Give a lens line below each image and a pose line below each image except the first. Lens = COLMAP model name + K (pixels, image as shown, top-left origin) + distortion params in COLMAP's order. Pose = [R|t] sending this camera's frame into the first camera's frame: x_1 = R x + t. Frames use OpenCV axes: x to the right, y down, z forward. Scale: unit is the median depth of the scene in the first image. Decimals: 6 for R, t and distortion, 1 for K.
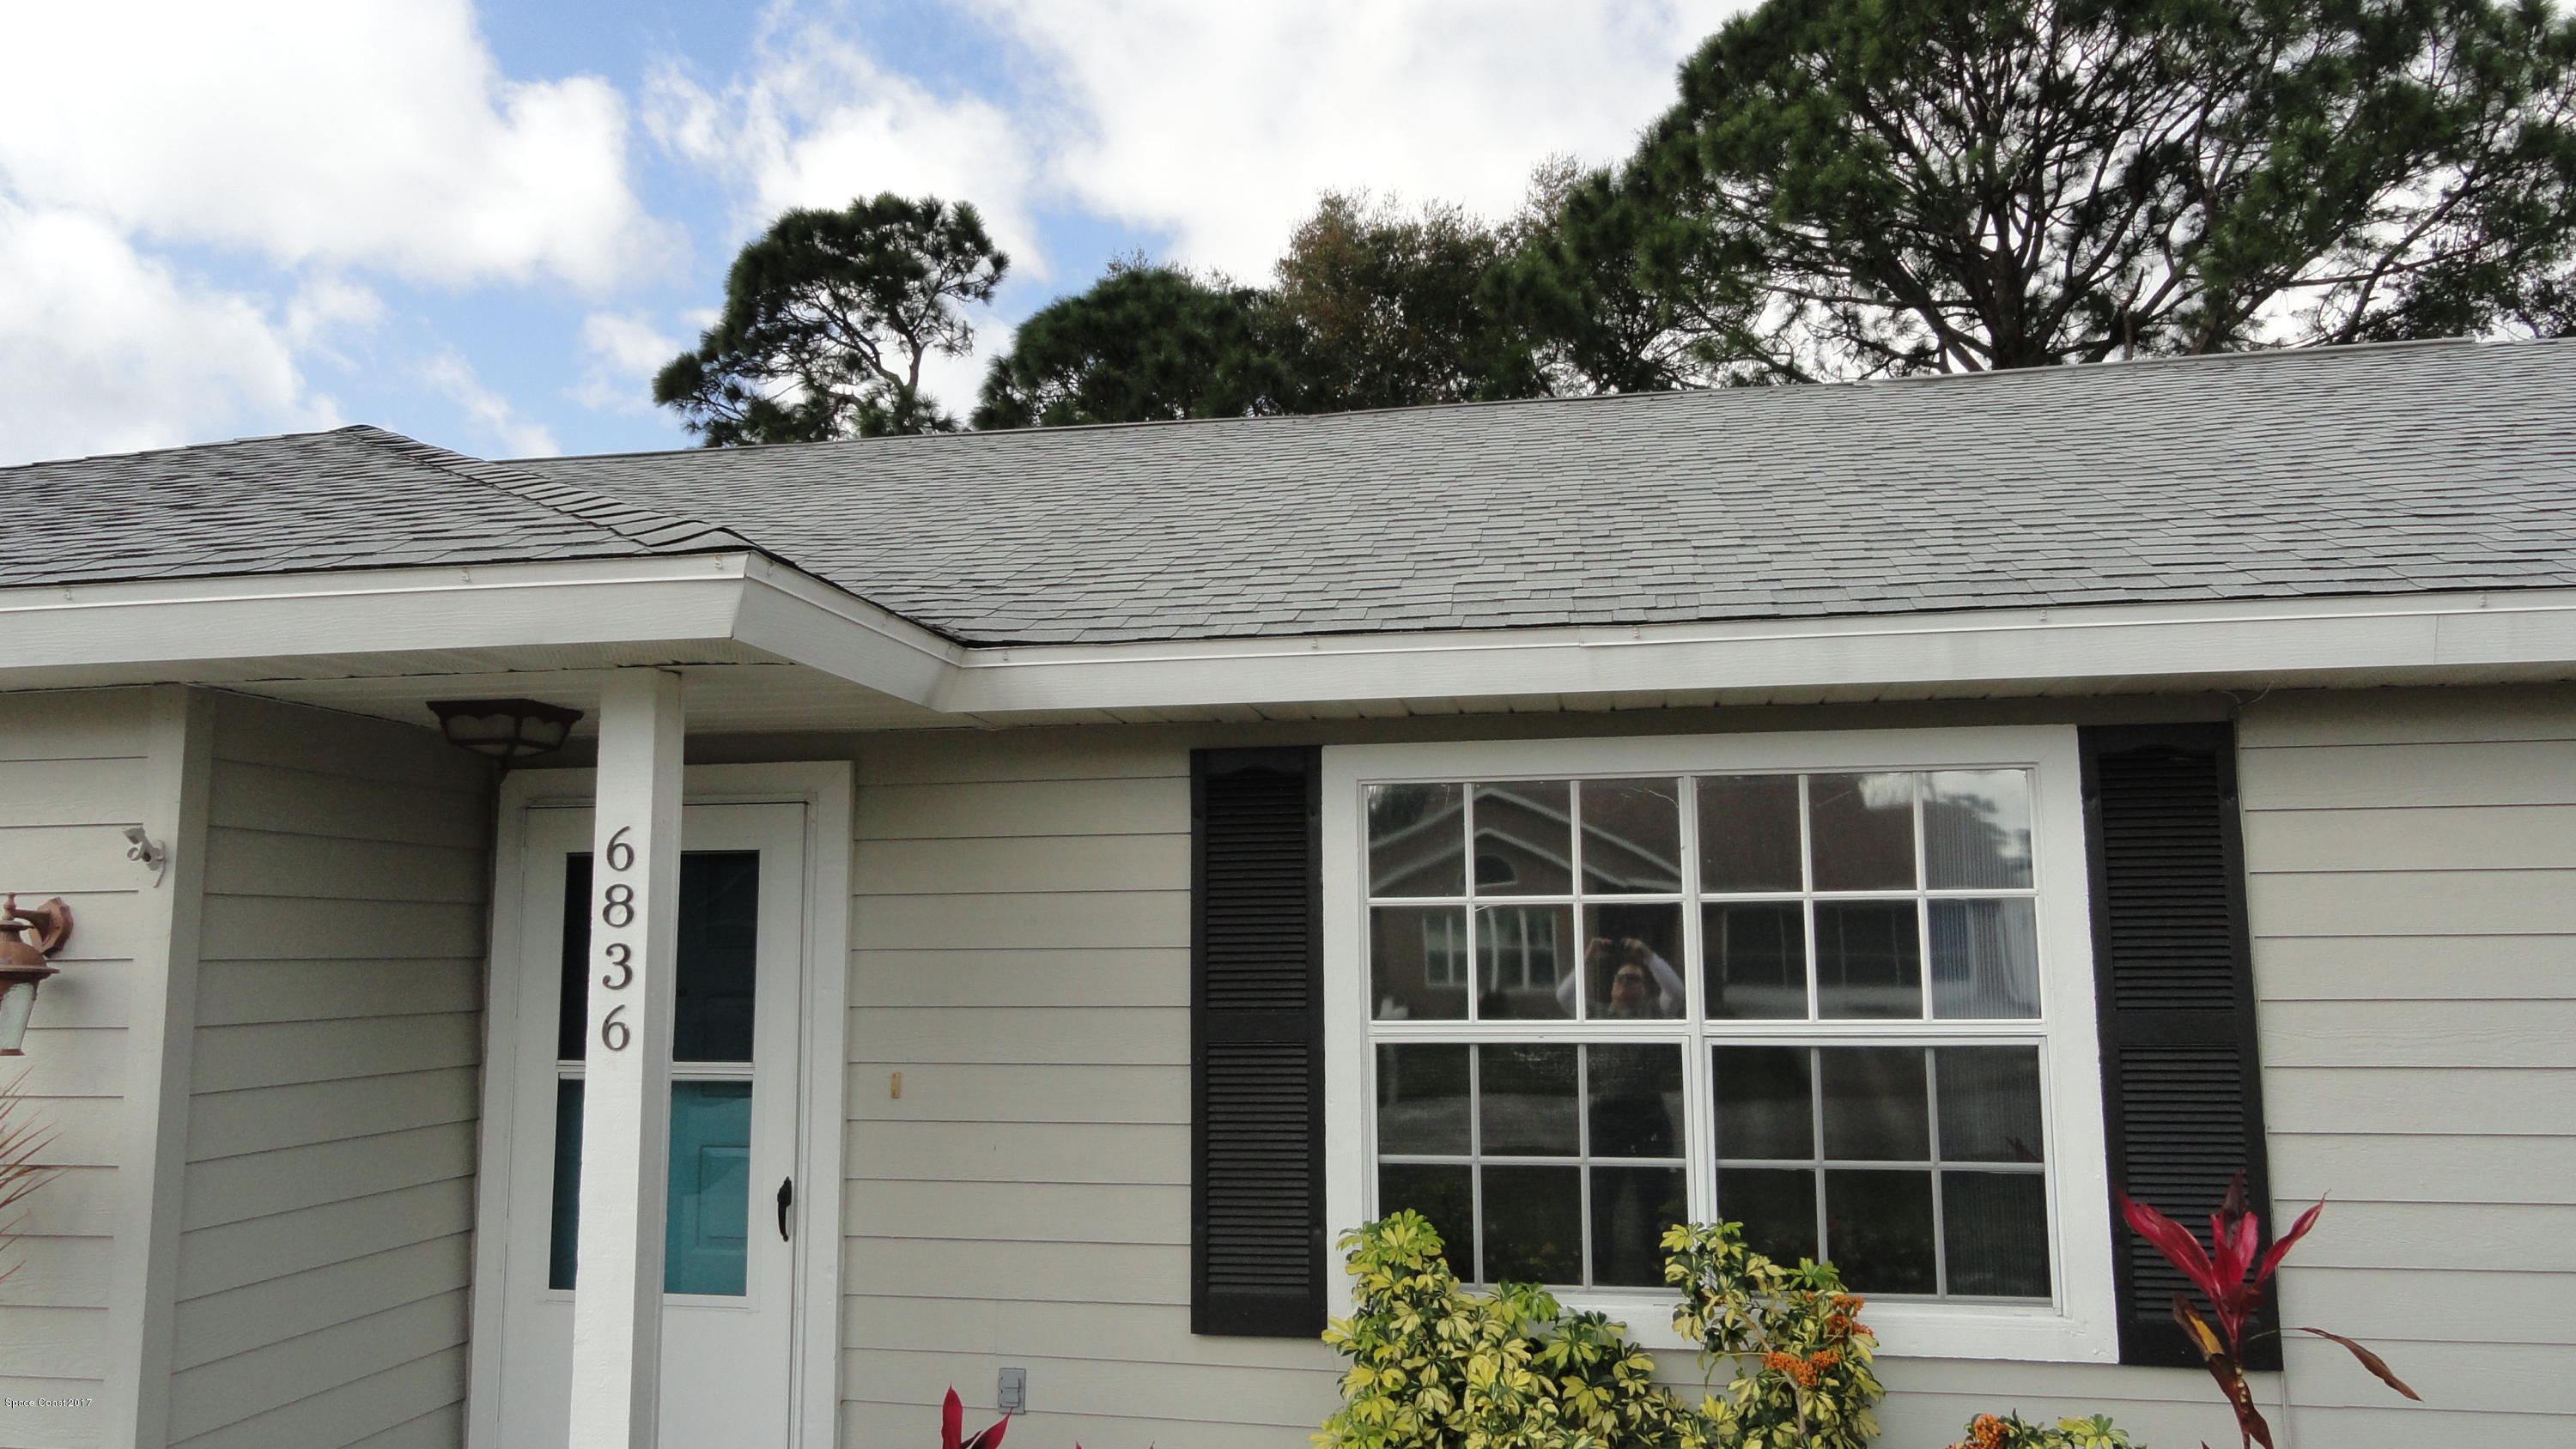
lens RADIAL K [[1800.3, 0, 1261.1], [0, 1800.3, 710.3], [0, 0, 1]] dist [-0.007875, 0.017669]
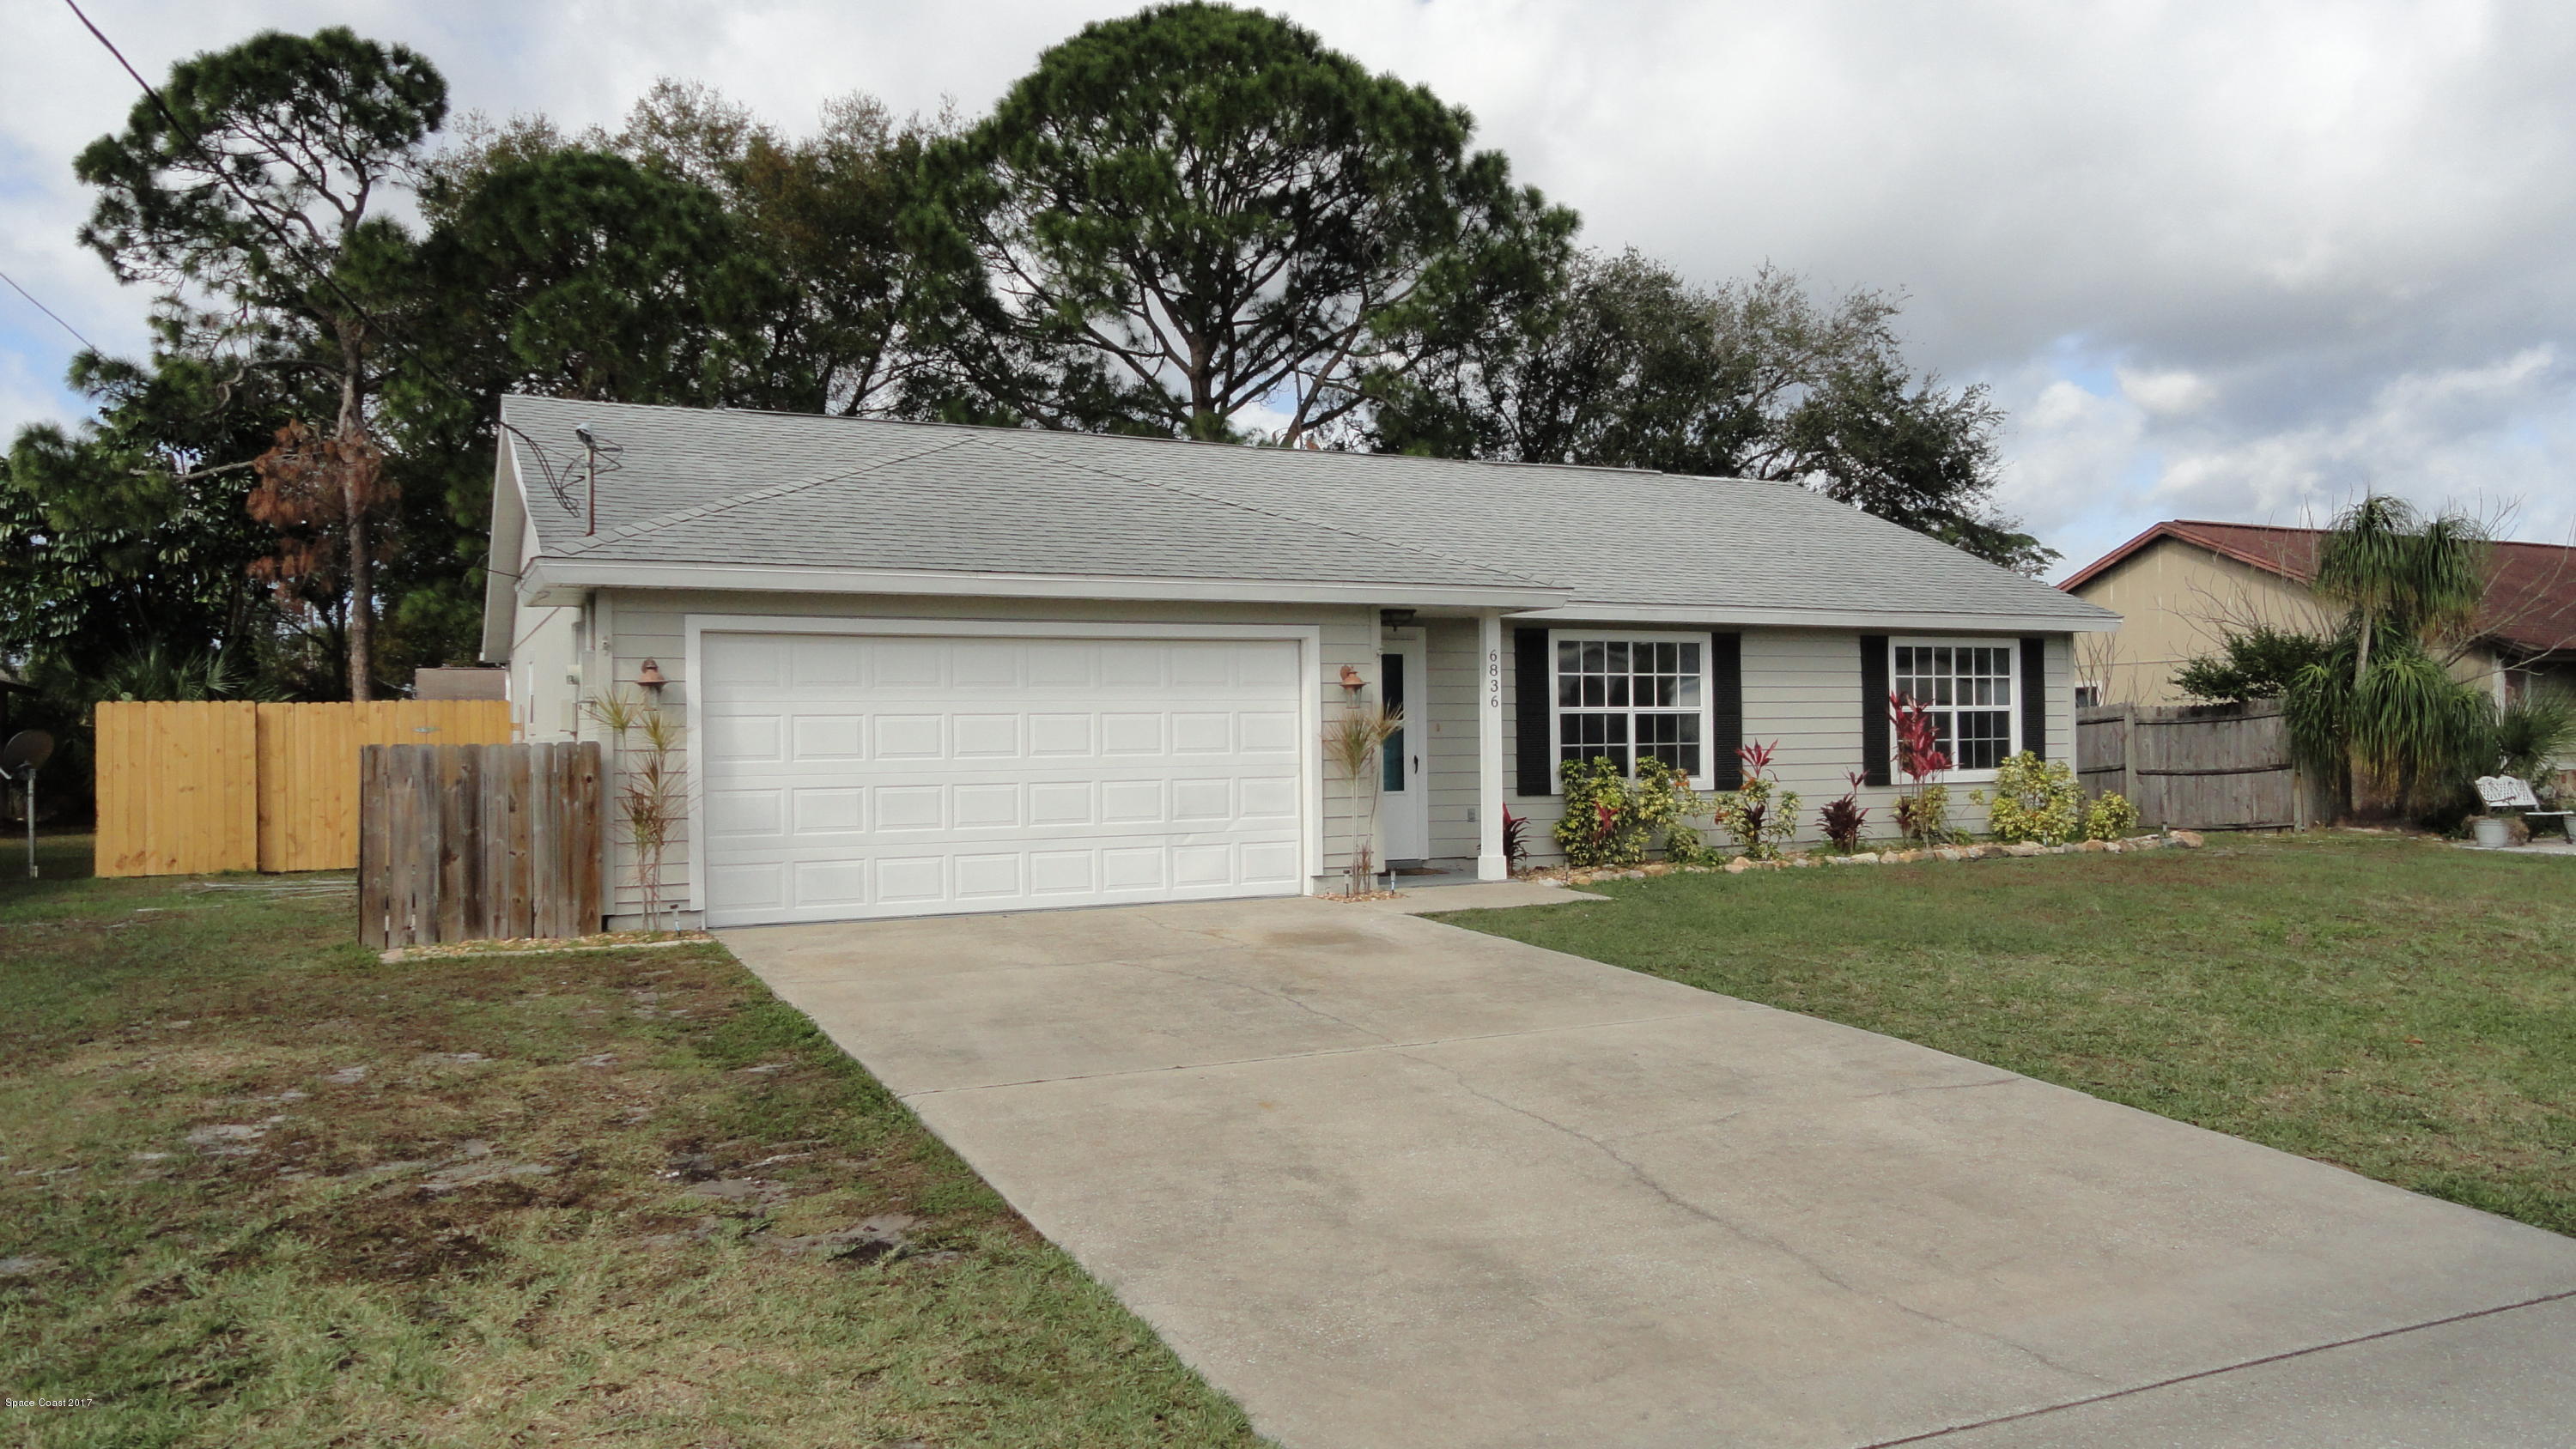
lens RADIAL K [[1800.3, 0, 1305.1], [0, 1800.3, 735.9], [0, 0, 1]] dist [-0.007875, 0.017669]
pose [[0.801590, -0.002424, 0.597870, -2.453664], [-0.069159, 0.992903, 0.096750, -0.078543], [-0.593861, -0.118901, 0.795733, -1.519998]]
